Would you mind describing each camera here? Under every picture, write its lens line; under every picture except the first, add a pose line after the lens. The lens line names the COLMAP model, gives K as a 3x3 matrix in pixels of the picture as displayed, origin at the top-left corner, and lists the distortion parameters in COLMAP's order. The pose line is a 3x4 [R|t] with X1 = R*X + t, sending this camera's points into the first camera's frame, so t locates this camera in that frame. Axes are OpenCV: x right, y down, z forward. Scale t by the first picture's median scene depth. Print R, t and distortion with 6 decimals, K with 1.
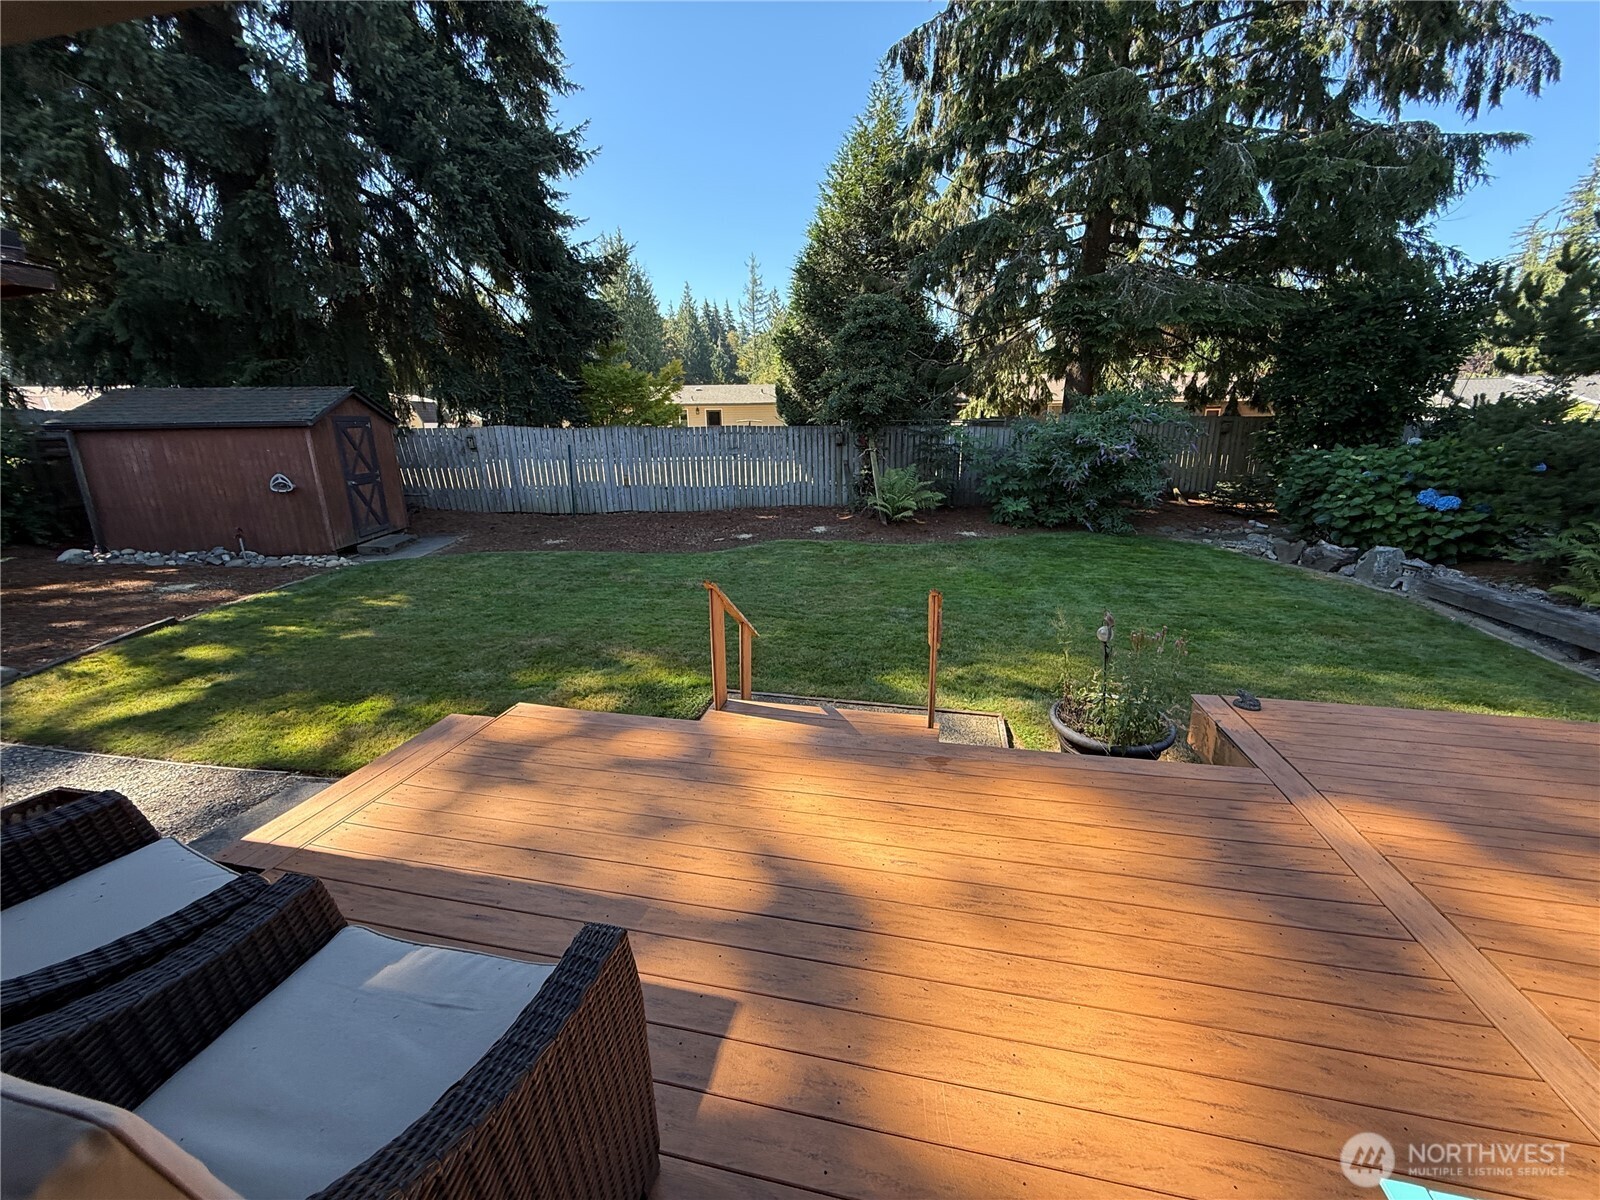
lens RADIAL K [[640.0, 0, 801.3], [0, 640.0, 602.1], [0, 0, 1]] dist [-0.000437, 0.000203]
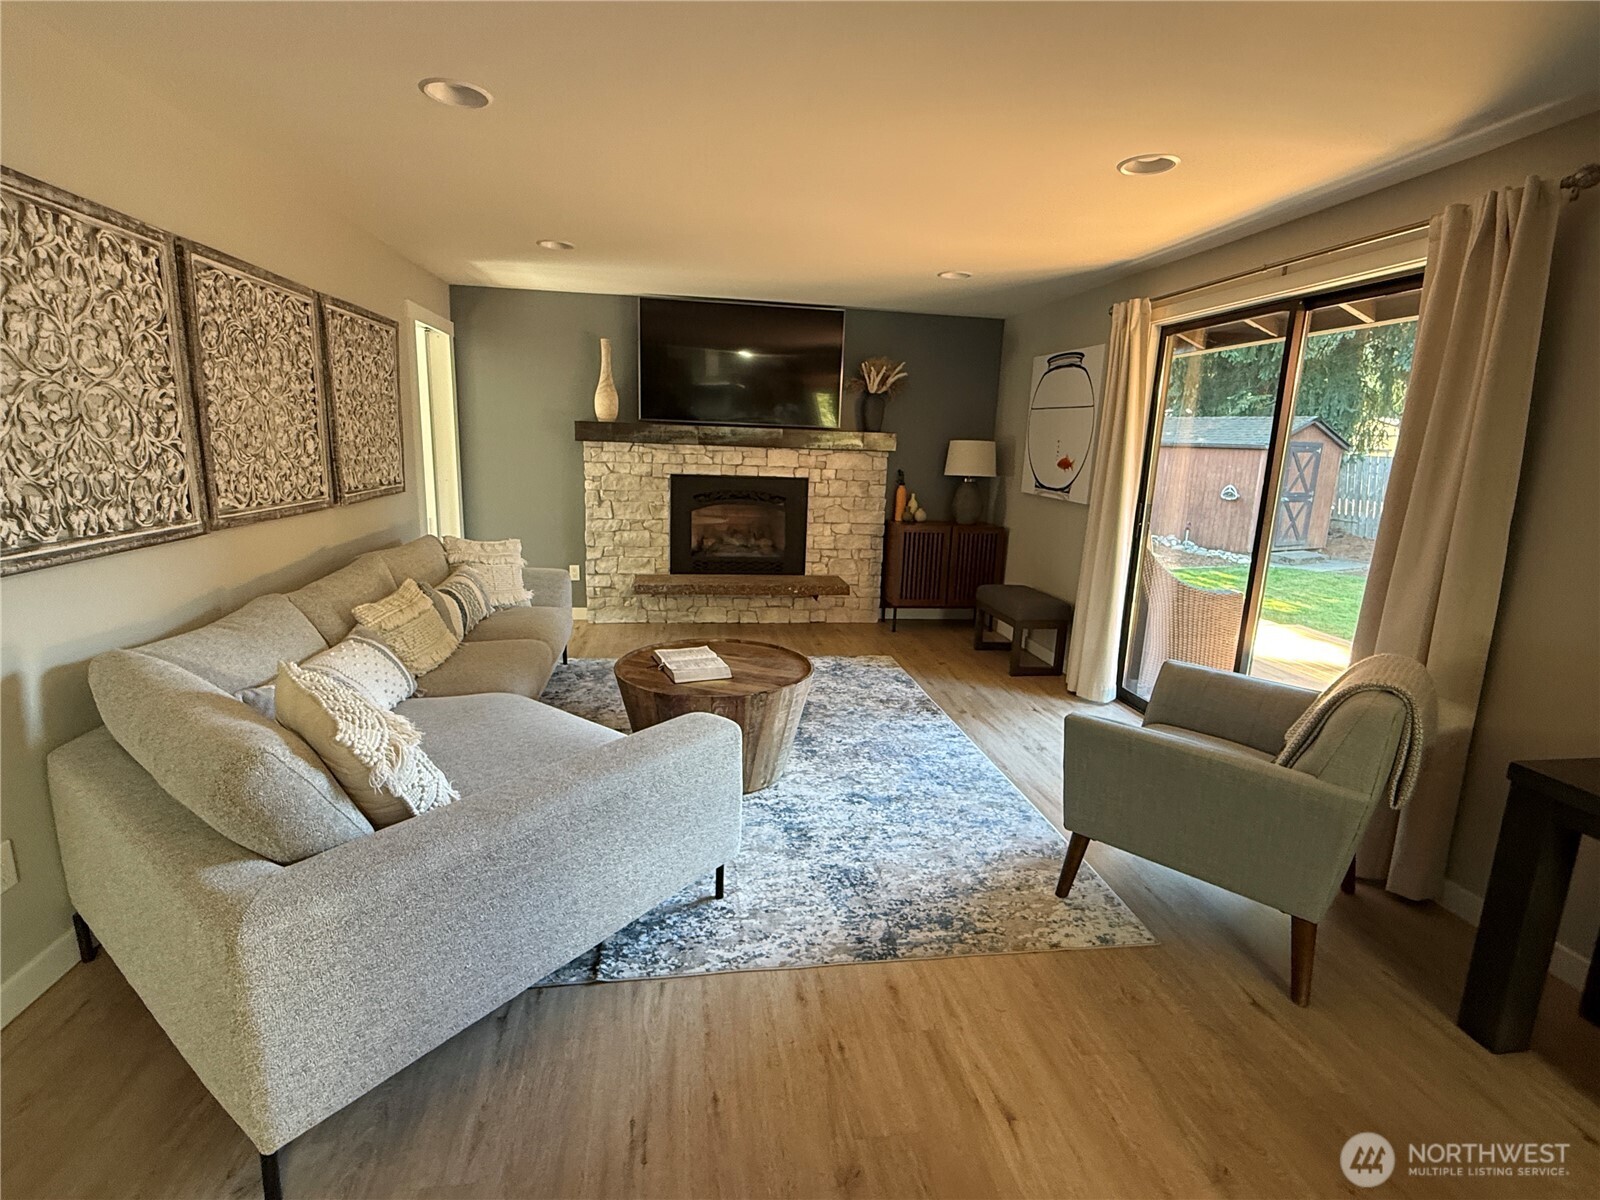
lens RADIAL K [[771.0, 0, 801.7], [0, 771.0, 602.3], [0, 0, 1]] dist [0.003151, -0.000458]
pose [[0.362711, 0.222099, -0.905049, 0.308809], [-0.291364, 0.949523, 0.116244, 0.090128], [0.885182, 0.221536, 0.409114, -0.323715]]
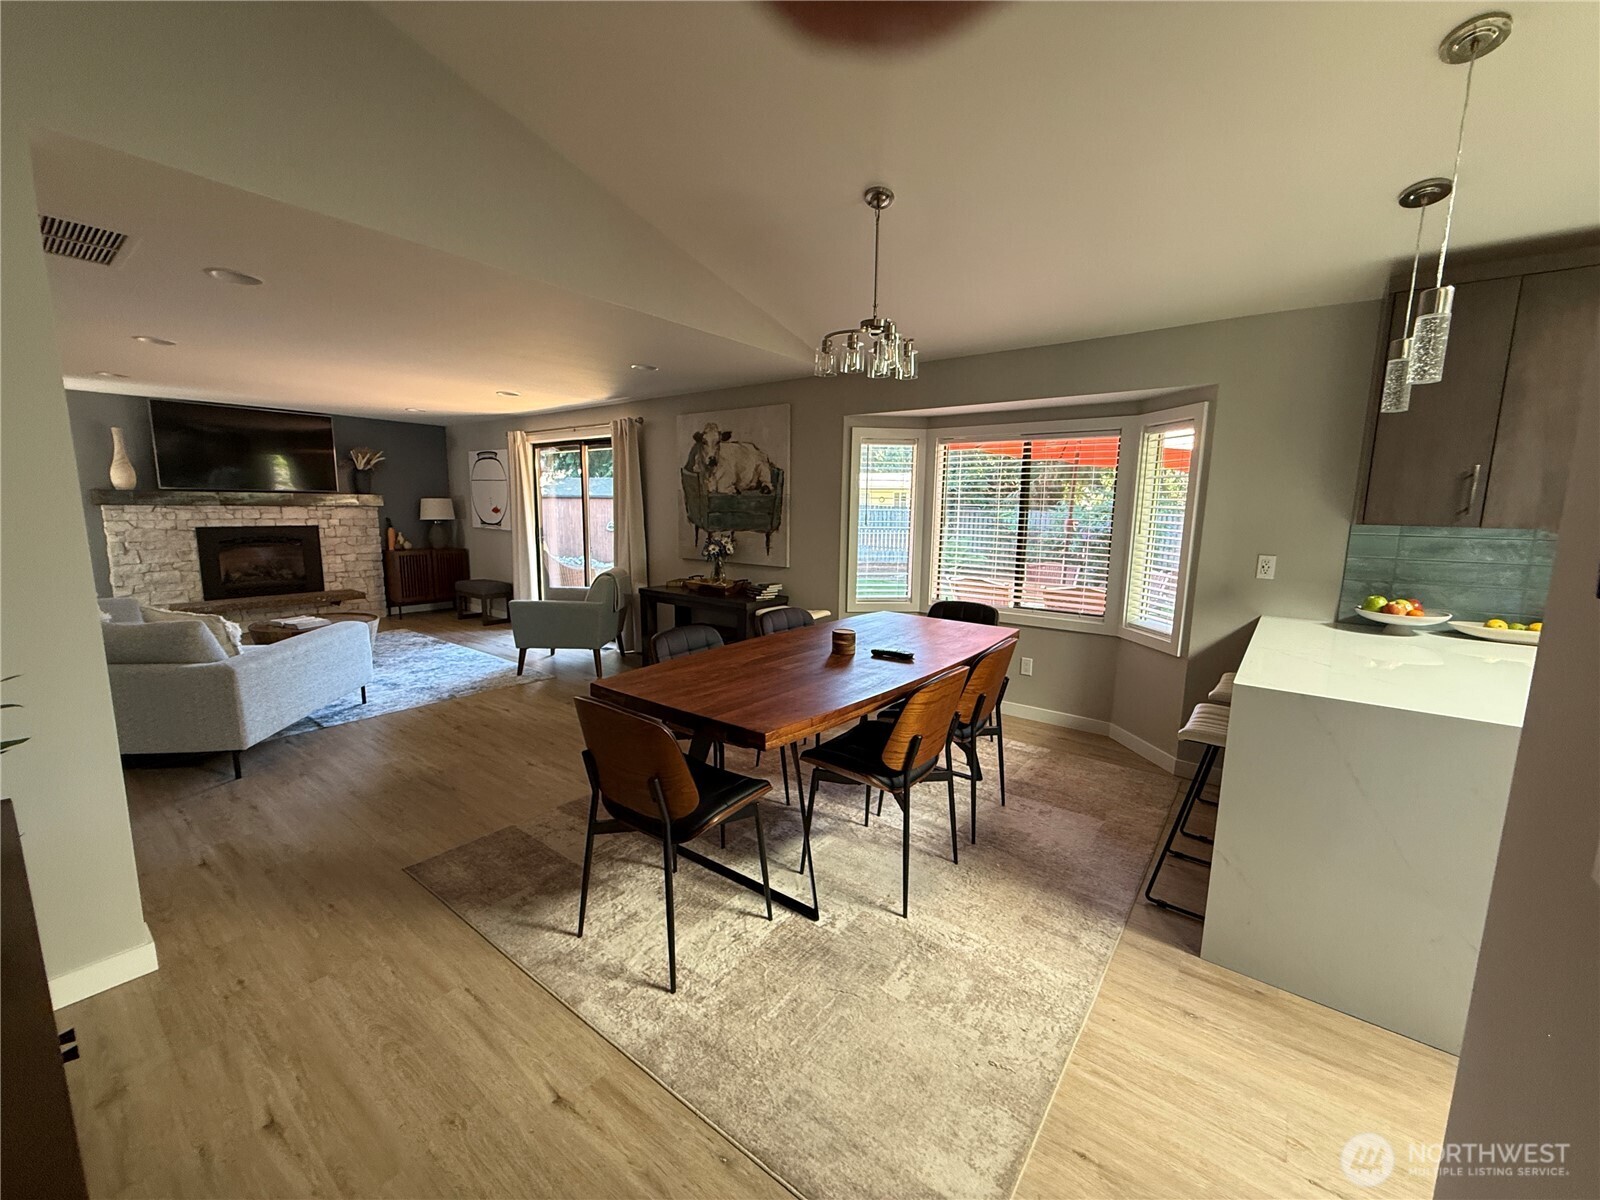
lens RADIAL K [[640.0, 0, 797.9], [0, 640.0, 602.1], [0, 0, 1]] dist [-0.000437, 0.000203]
pose [[0.902521, 0.093984, -0.420265, 0.571195], [-0.143552, 0.985737, -0.087837, 0.139954], [0.406015, 0.139605, 0.903140, -0.529090]]
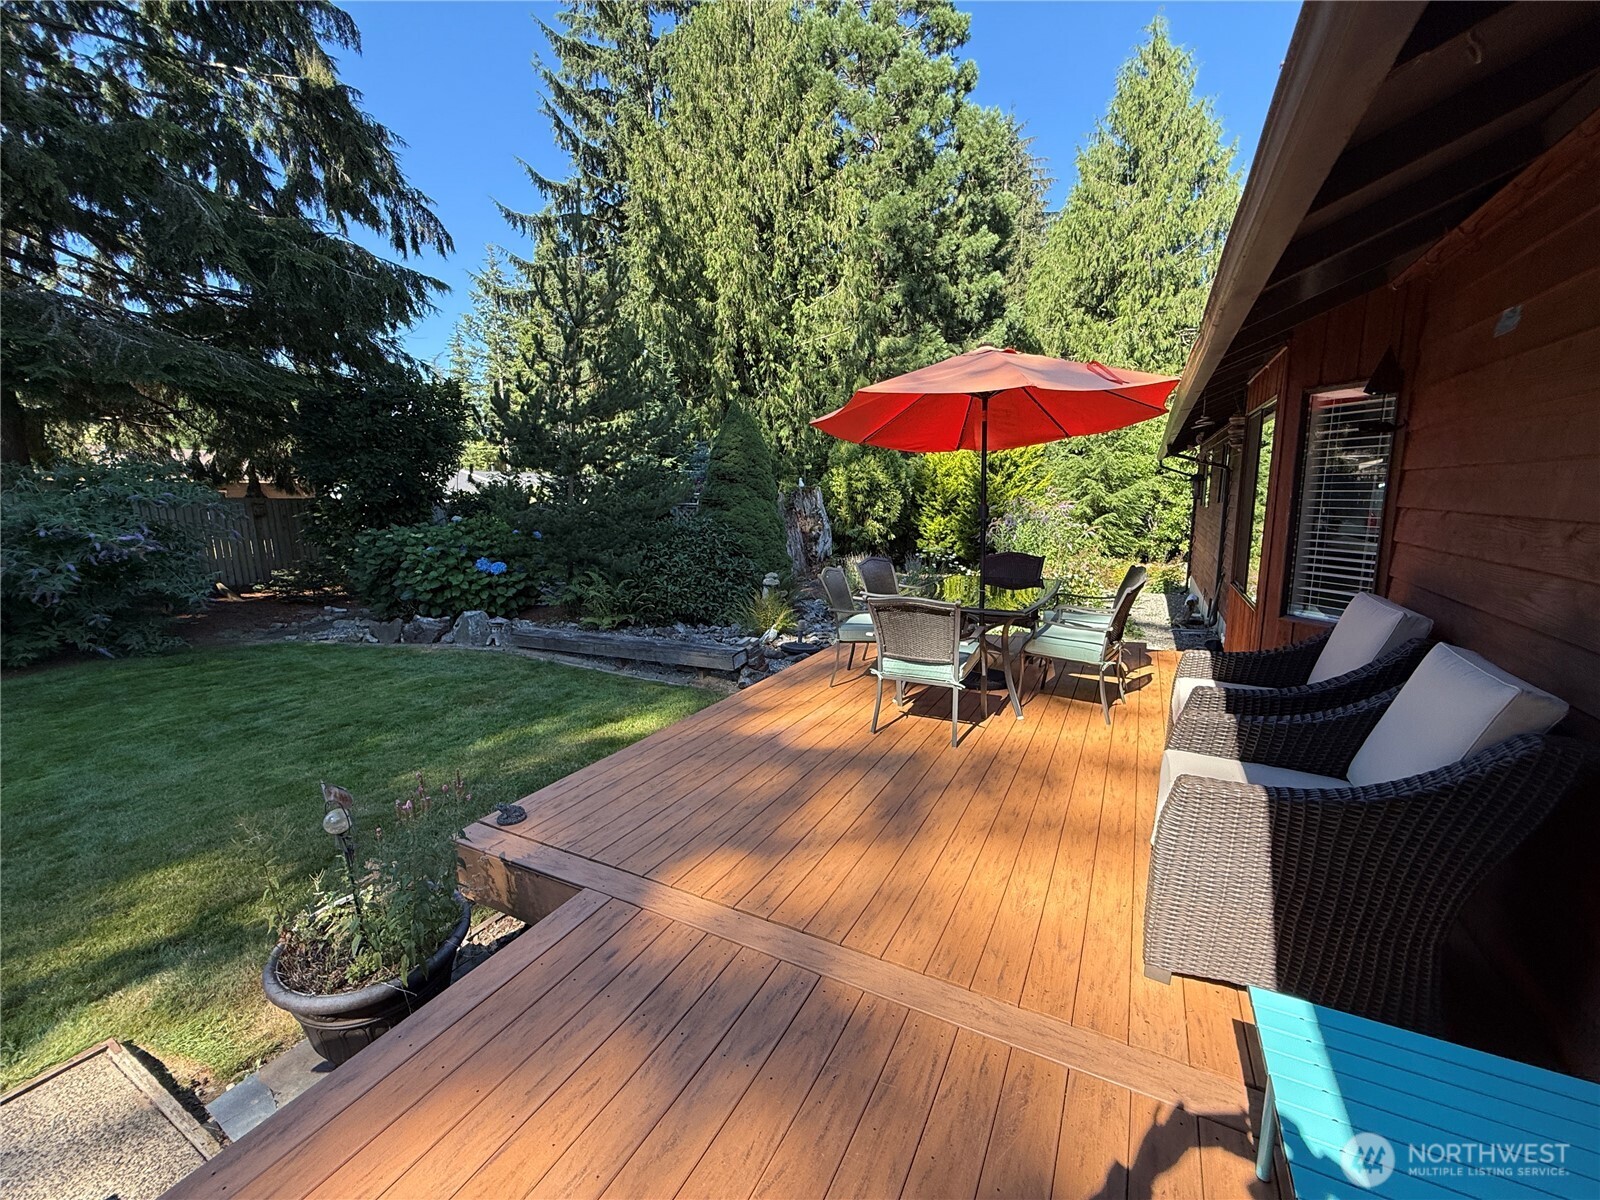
lens RADIAL K [[640.0, 0, 796.6], [0, 640.0, 601.6], [0, 0, 1]] dist [-0.000437, 0.000203]
pose [[0.274521, -0.149163, 0.949941, 0.009856], [0.266481, 0.961004, 0.073890, -0.028085], [-0.923919, 0.232857, 0.303565, 0.110706]]
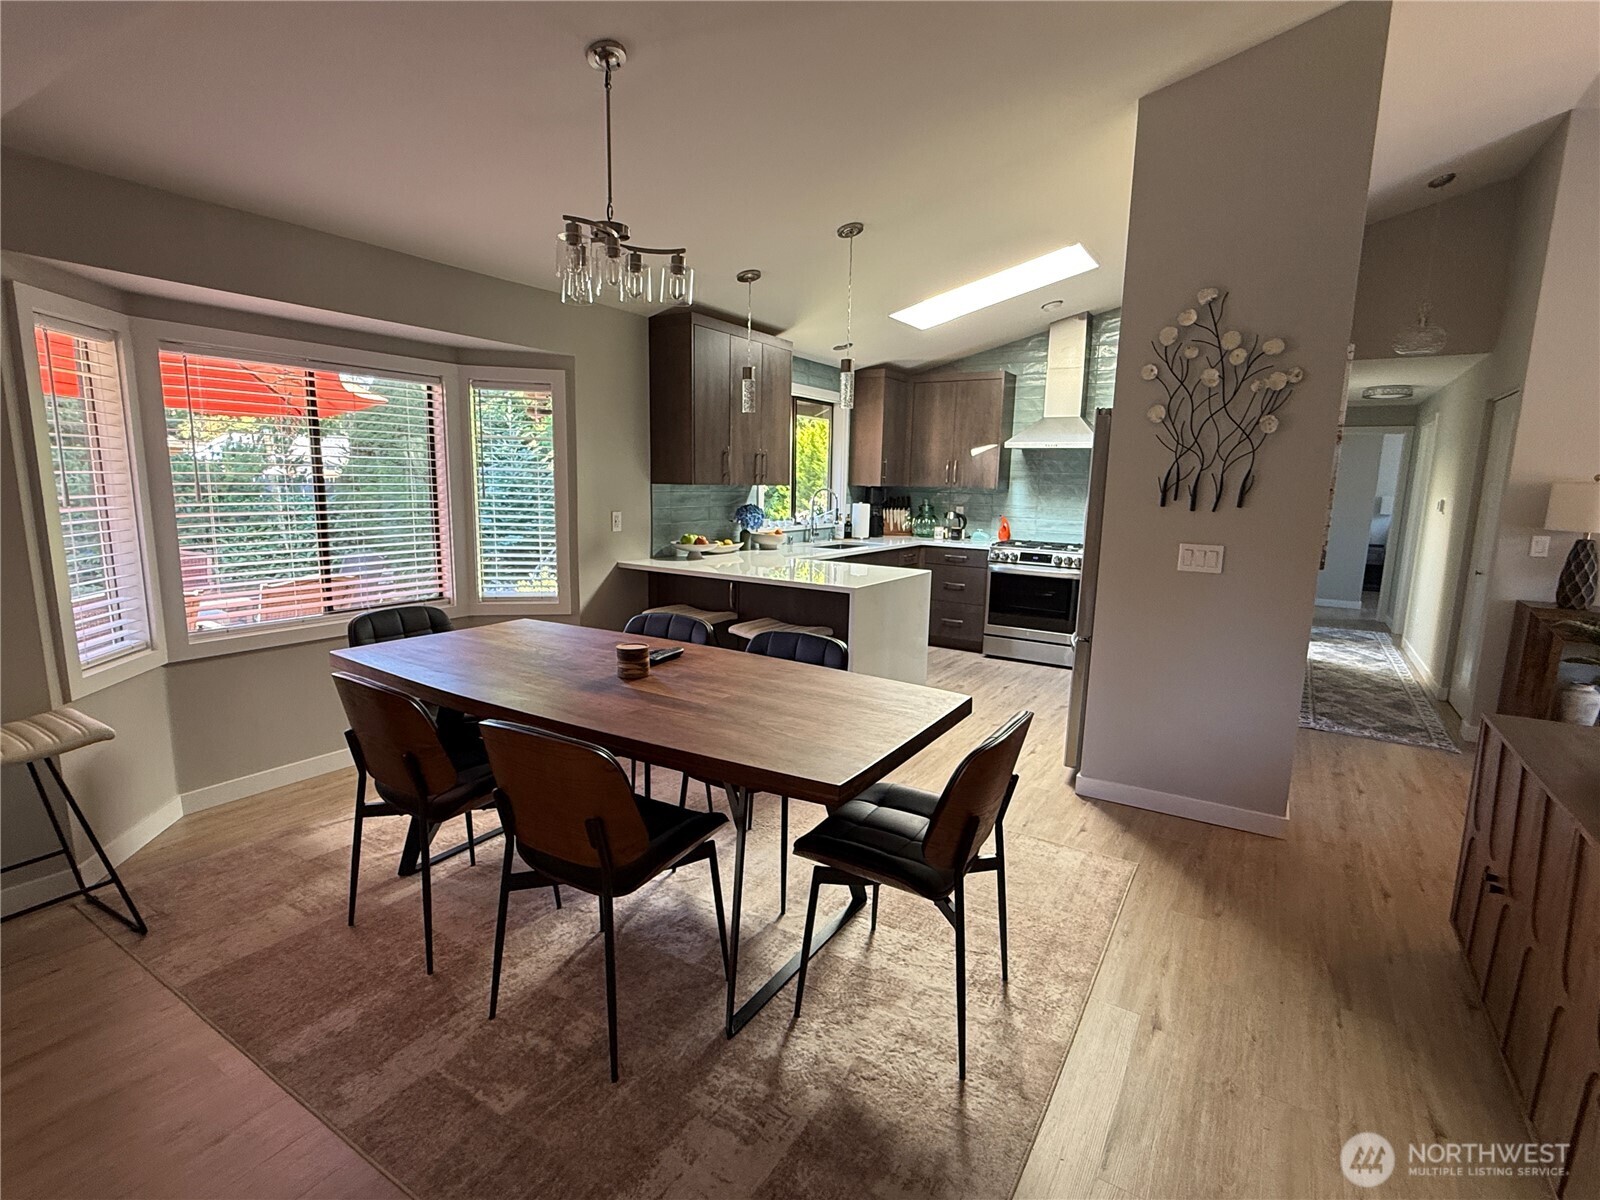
lens RADIAL K [[771.0, 0, 801.1], [0, 771.0, 604.6], [0, 0, 1]] dist [0.003151, -0.000458]
pose [[0.337596, -0.129329, 0.932364, 0.241265], [0.226826, 0.972505, 0.052767, 0.109467], [-0.913553, 0.193670, 0.357649, -0.399630]]
